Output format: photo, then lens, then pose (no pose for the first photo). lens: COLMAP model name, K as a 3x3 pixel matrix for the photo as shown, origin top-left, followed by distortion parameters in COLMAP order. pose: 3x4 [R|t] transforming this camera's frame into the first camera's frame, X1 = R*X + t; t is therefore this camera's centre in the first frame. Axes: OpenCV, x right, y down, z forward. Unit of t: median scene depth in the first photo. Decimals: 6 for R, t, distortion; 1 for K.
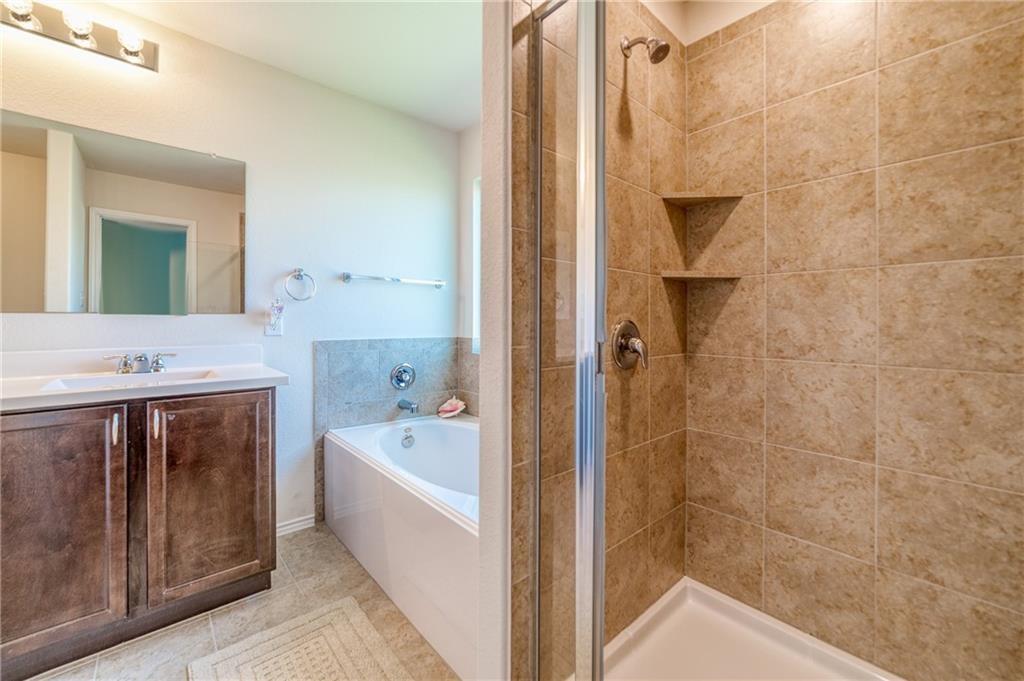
lens RADIAL K [[410.5, 0, 512.0], [0, 410.5, 340.5], [0, 0, 1]] dist [-0.008806, 0.000816]
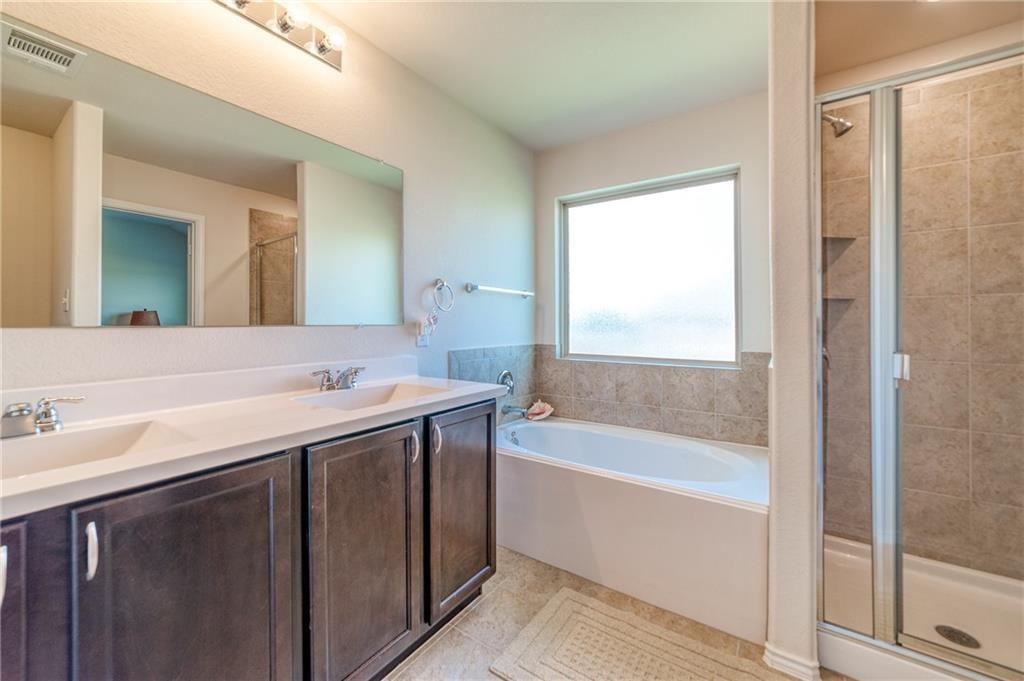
lens RADIAL K [[403.2, 0, 508.7], [0, 403.2, 342.8], [0, 0, 1]] dist [-0.013055, 0.003965]
pose [[0.971944, -0.012874, 0.234860, -0.986300], [0.012791, 0.999916, 0.001879, -0.032207], [-0.234864, 0.001178, 0.972027, -0.001599]]
